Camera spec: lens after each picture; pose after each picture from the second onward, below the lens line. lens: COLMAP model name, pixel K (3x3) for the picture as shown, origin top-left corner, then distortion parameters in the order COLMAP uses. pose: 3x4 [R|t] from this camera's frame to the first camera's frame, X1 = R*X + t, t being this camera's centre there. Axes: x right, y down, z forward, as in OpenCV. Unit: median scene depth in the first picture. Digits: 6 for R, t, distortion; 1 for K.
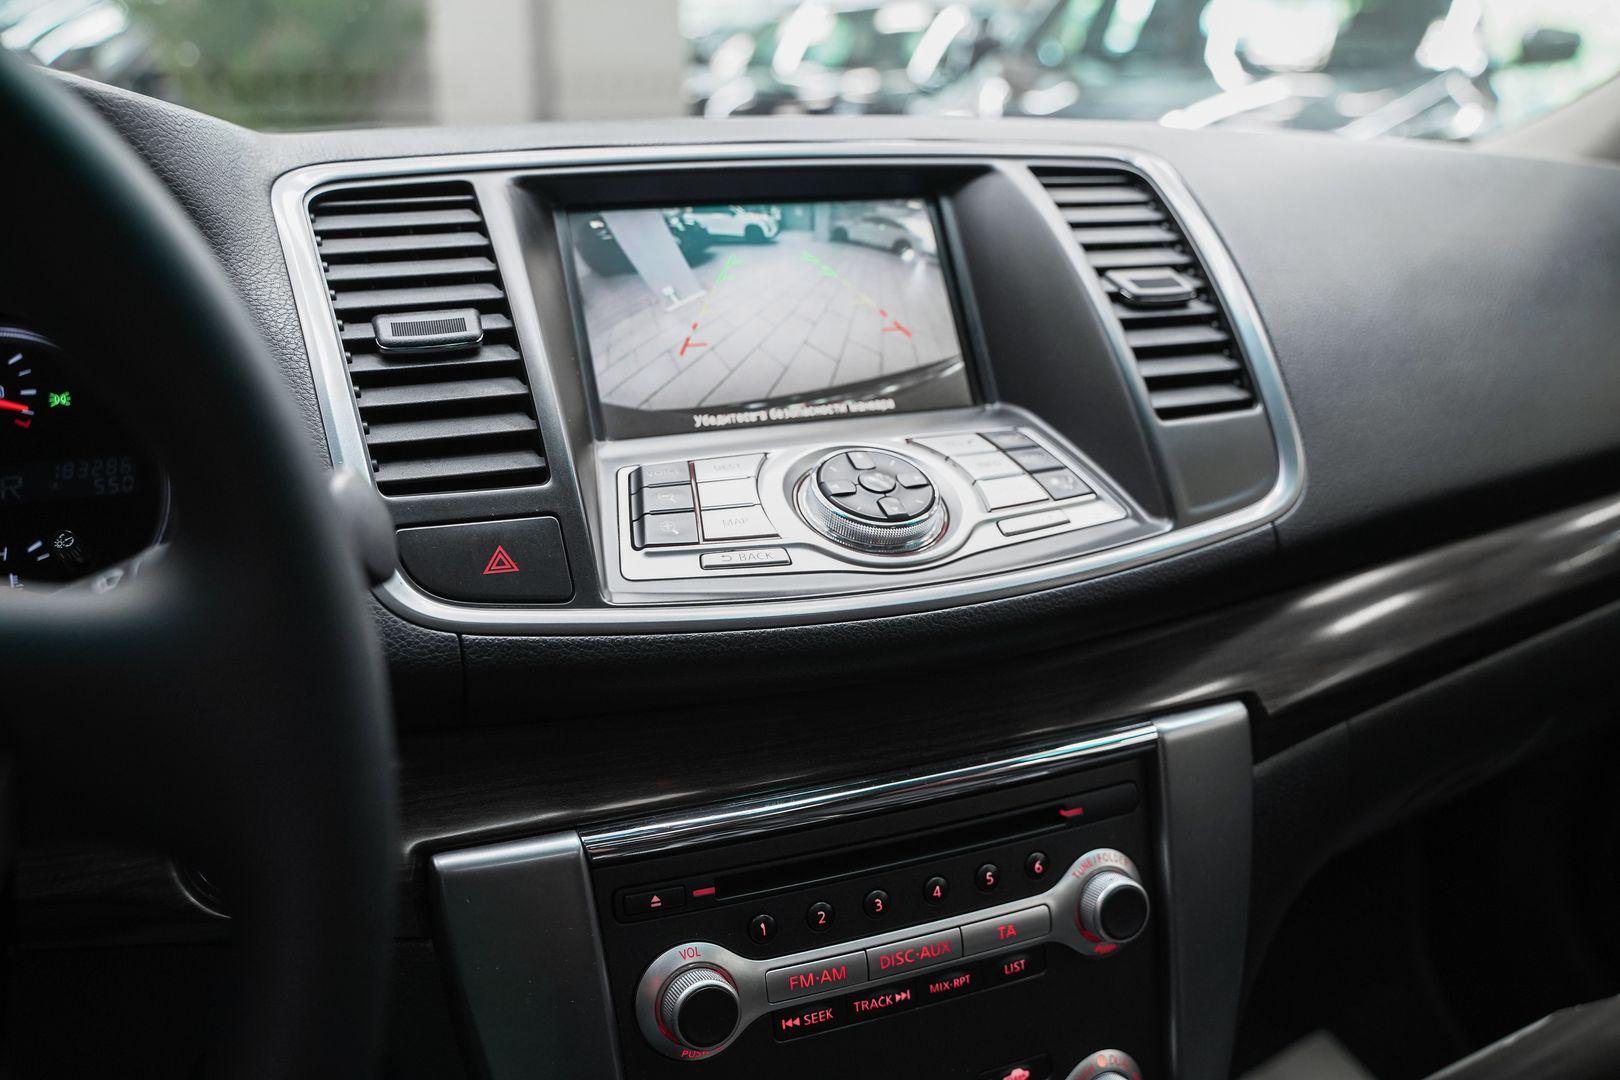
lens RADIAL K [[1494.4, 0, 809.4], [0, 1494.4, 536.9], [0, 0, 1]] dist [-0.081882, 0.000000]
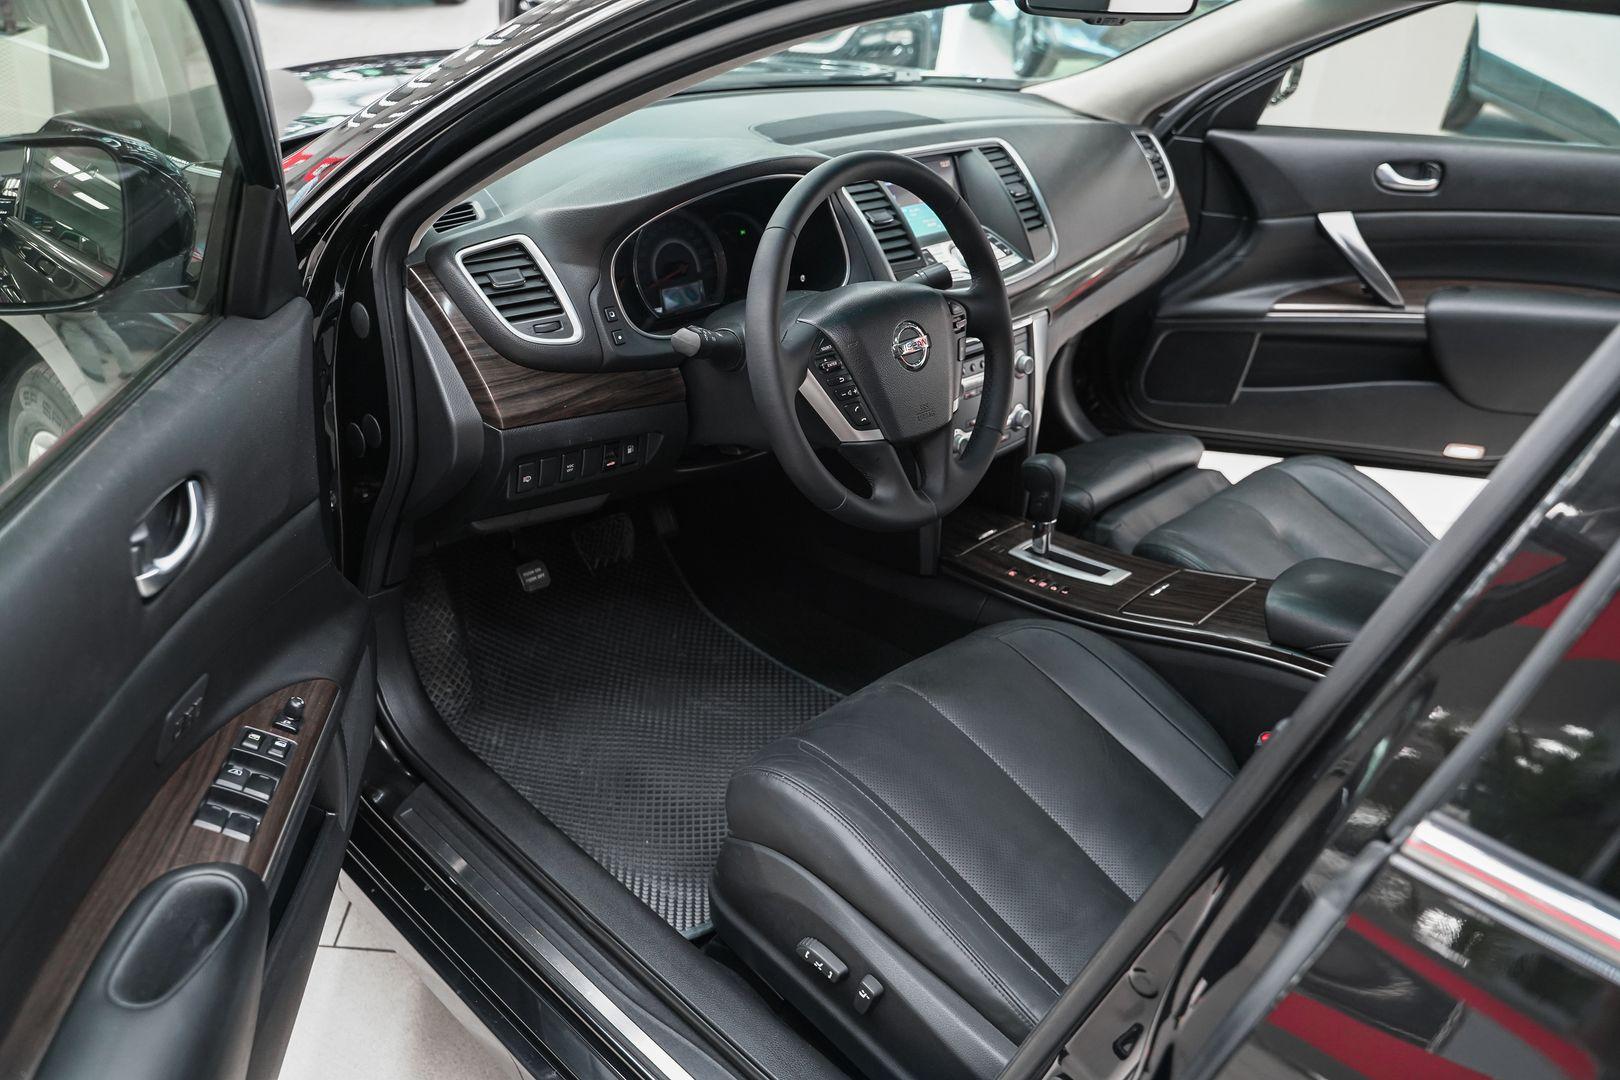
lens RADIAL K [[1308.0, 0, 796.8], [0, 1308.0, 545.9], [0, 0, 1]] dist [-0.108539, 0.080057]
pose [[0.911664, -0.121122, 0.392680, -1.808224], [0.019472, 0.967235, 0.253135, -0.167449], [-0.410474, -0.223128, 0.884152, -1.941851]]
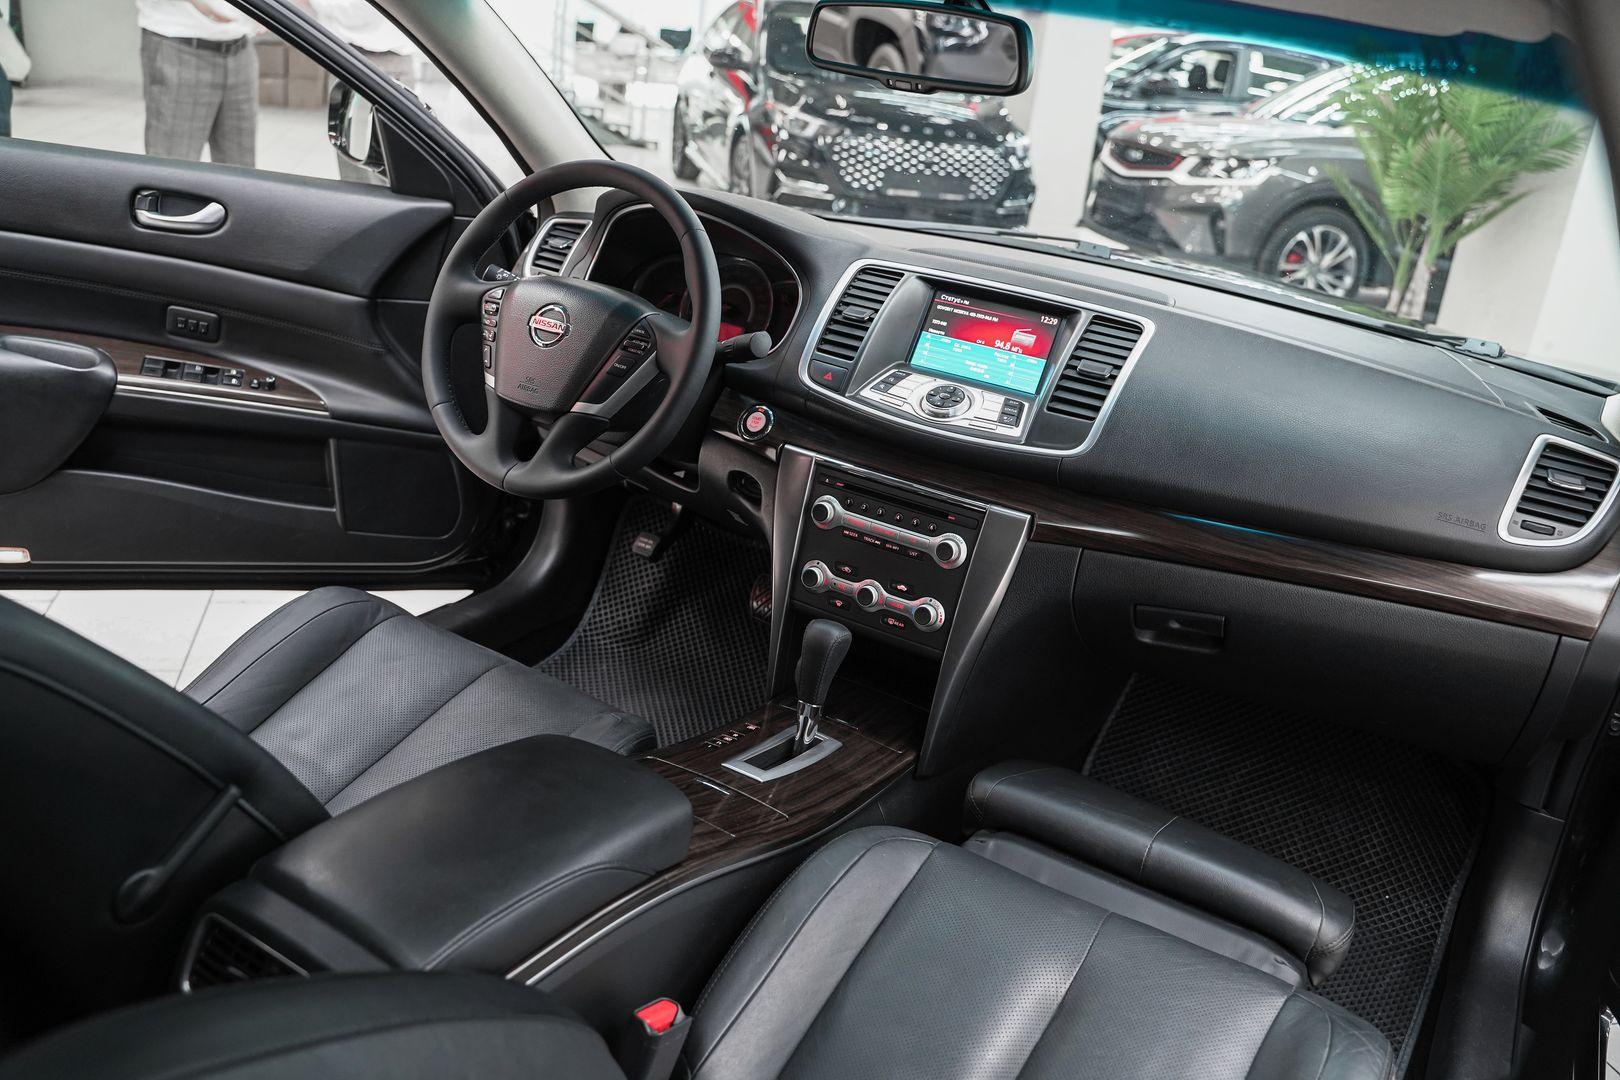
lens RADIAL K [[1308.0, 0, 811.3], [0, 1308.0, 537.3], [0, 0, 1]] dist [-0.108539, 0.080057]
pose [[0.596252, 0.359543, -0.717783, 2.042137], [-0.341794, 0.922712, 0.178270, -0.162132], [0.726402, 0.139040, 0.673059, -1.041354]]
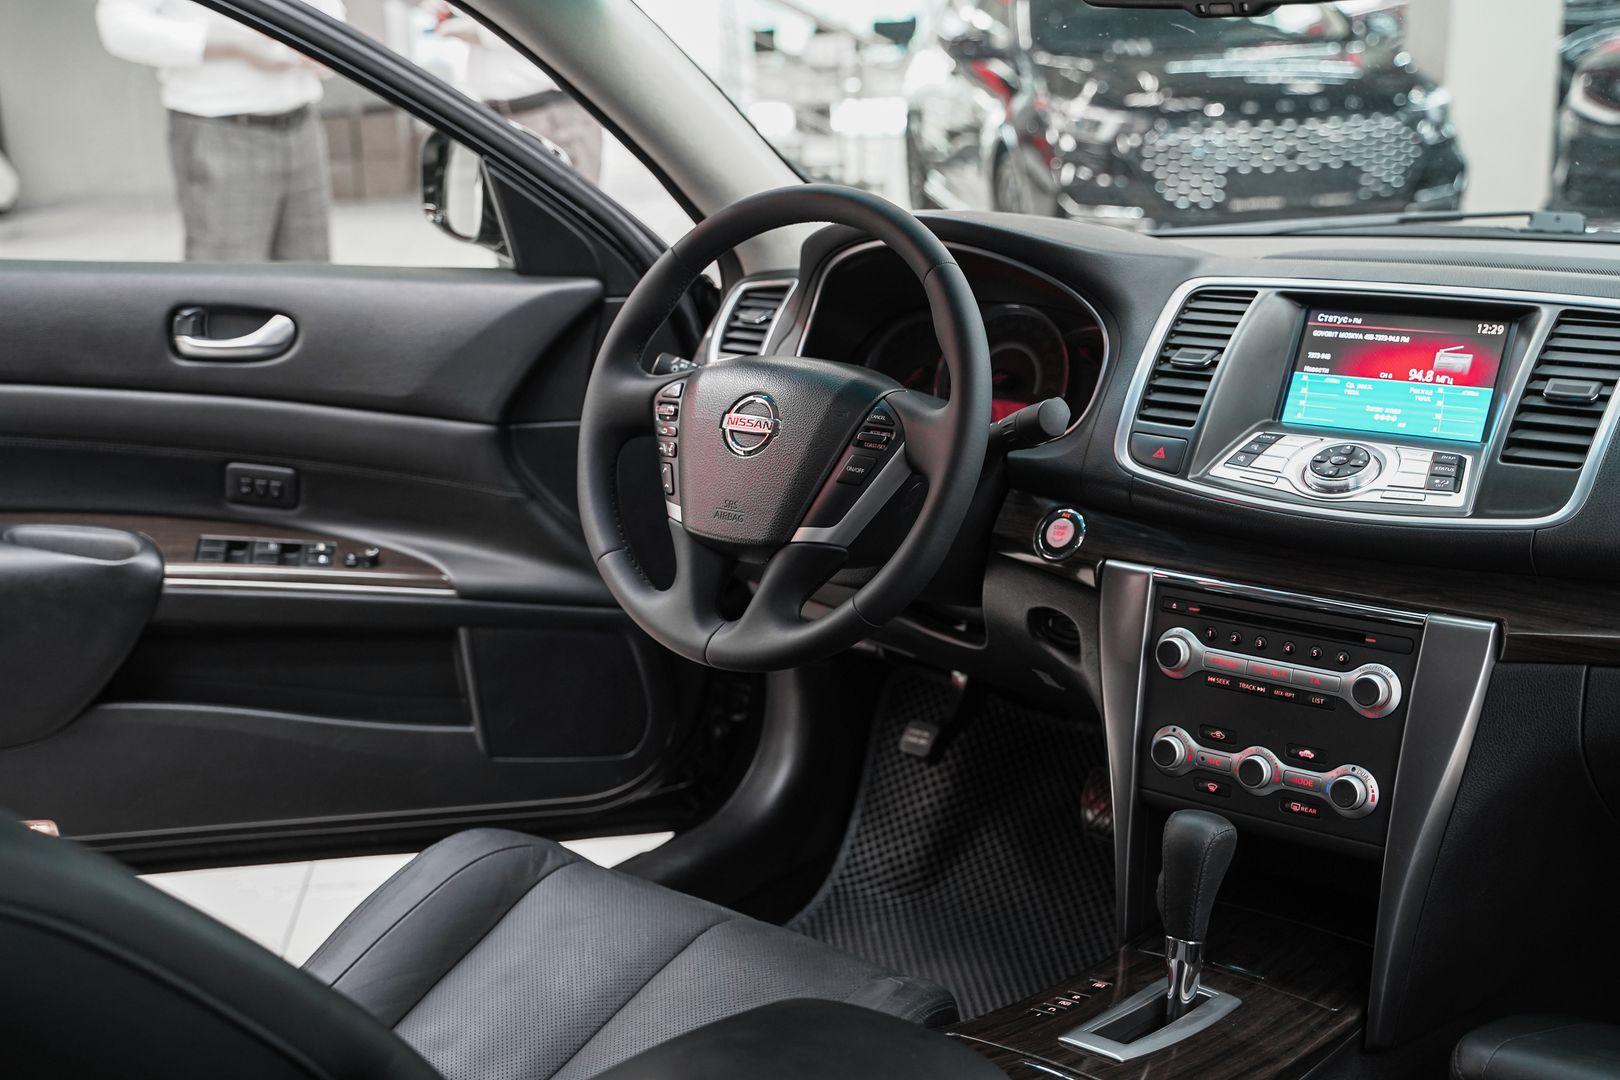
lens RADIAL K [[1958.0, 0, 812.1], [0, 1958.0, 544.4], [0, 0, 1]] dist [0.041149, 0.000000]
pose [[0.484962, 0.220006, -0.846410, 2.135750], [-0.222365, 0.967051, 0.123957, -0.103788], [0.845793, 0.128098, 0.517905, -1.068937]]
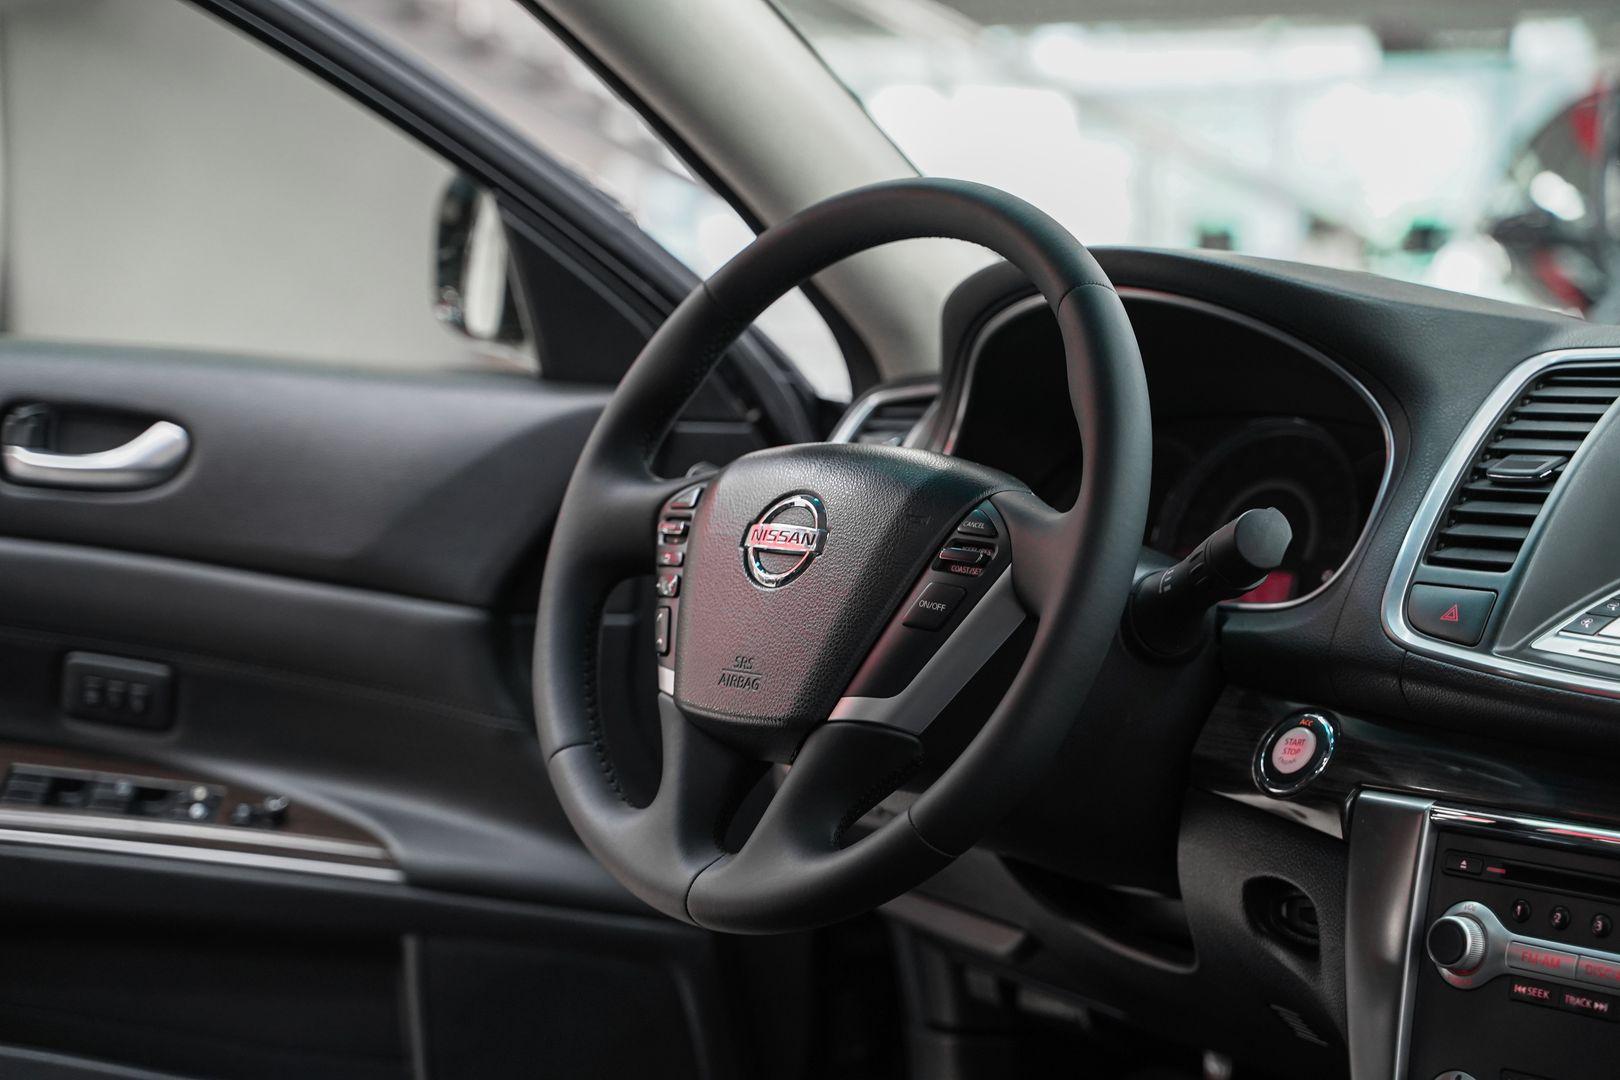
lens RADIAL K [[3254.2, 0, 813.0], [0, 3254.2, 526.3], [0, 0, 1]] dist [0.308123, 0.000000]
pose [[0.342710, 0.087935, -0.935317, 2.454783], [-0.264900, 0.964255, -0.006407, 0.113758], [0.901320, 0.249961, 0.353754, -0.704368]]
